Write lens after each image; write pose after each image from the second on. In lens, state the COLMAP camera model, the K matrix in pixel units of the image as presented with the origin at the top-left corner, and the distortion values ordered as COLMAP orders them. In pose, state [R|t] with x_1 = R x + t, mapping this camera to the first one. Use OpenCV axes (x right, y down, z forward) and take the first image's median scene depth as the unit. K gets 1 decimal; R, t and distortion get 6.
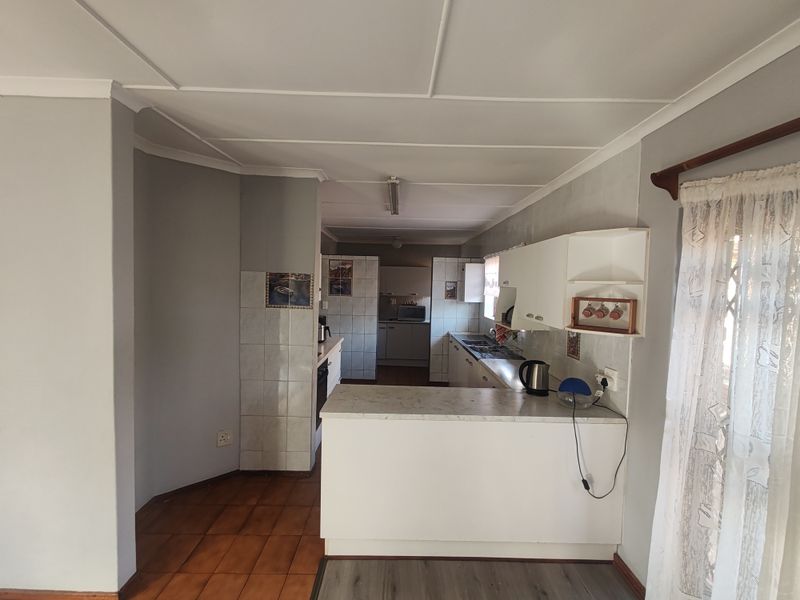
lens RADIAL K [[362.0, 0, 400.5], [0, 362.0, 300.7], [0, 0, 1]] dist [-0.002463, -0.001586]
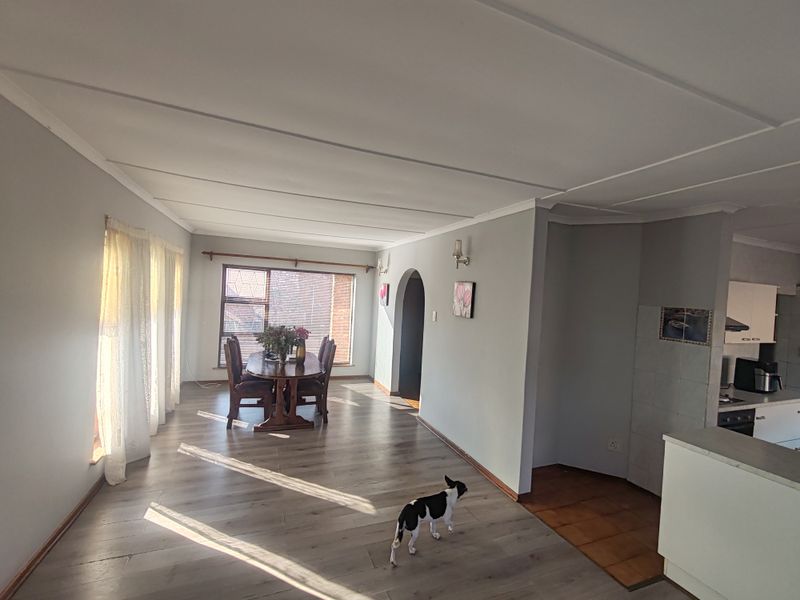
lens RADIAL K [[362.0, 0, 400.9], [0, 362.0, 303.8], [0, 0, 1]] dist [-0.002463, -0.001586]
pose [[0.361725, 0.016035, -0.932147, 0.369026], [-0.091499, 0.995636, -0.018379, 0.004292], [0.927784, 0.091939, 0.361613, -0.127559]]
